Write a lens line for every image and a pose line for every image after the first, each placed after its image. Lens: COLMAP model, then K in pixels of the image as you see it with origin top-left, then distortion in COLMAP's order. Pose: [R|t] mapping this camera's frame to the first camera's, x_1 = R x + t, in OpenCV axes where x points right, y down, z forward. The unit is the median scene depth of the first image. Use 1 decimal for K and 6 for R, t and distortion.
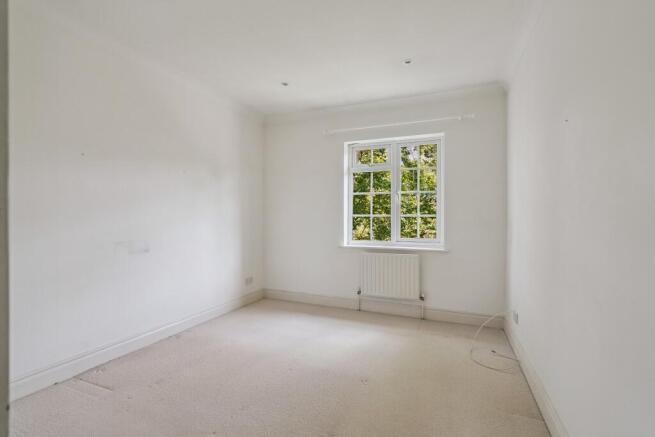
lens RADIAL K [[304.7, 0, 328.4], [0, 304.7, 219.5], [0, 0, 1]] dist [-0.000009, -0.000010]
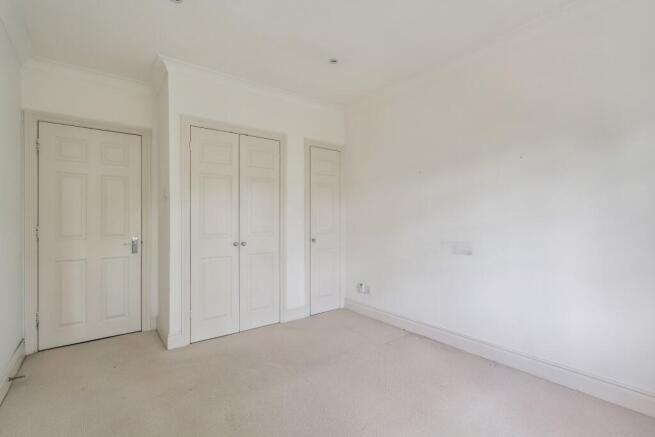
lens RADIAL K [[304.7, 0, 323.5], [0, 304.7, 214.2], [0, 0, 1]] dist [-0.000009, -0.000010]
pose [[-0.496756, -0.011488, -0.867814, 0.184735], [-0.008048, 0.999930, -0.008630, -0.004236], [0.867853, 0.002697, -0.496814, 0.418325]]
